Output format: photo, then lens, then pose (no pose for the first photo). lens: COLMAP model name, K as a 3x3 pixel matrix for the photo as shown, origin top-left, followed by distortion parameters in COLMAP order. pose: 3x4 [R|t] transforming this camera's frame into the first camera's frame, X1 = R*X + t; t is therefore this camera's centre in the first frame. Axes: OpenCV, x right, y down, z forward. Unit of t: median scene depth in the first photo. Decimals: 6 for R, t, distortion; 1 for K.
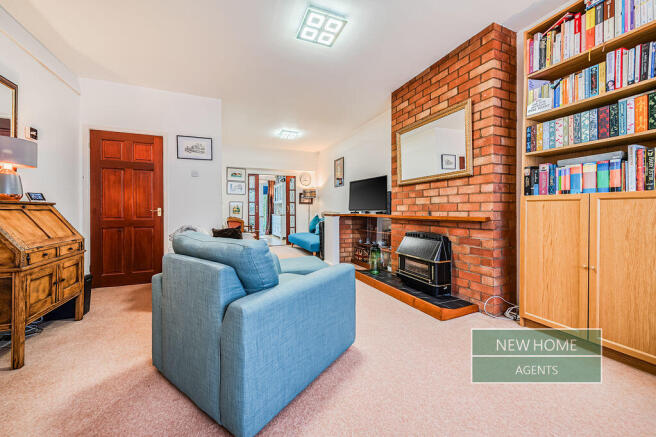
lens RADIAL K [[246.6, 0, 326.8], [0, 246.6, 212.8], [0, 0, 1]] dist [-0.000049, 0.000000]
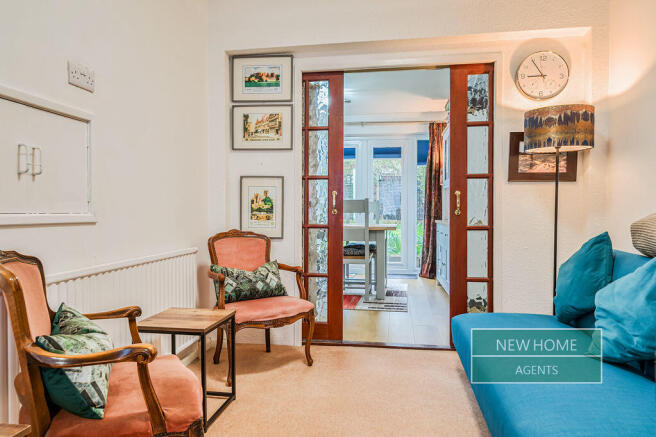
lens RADIAL K [[437.5, 0, 326.4], [0, 437.5, 216.7], [0, 0, 1]] dist [0.009603, 0.001956]
pose [[0.841218, 0.015214, -0.540483, -0.033419], [-0.011532, 0.999882, 0.010197, -0.005026], [0.540574, -0.002345, 0.841293, 0.571191]]
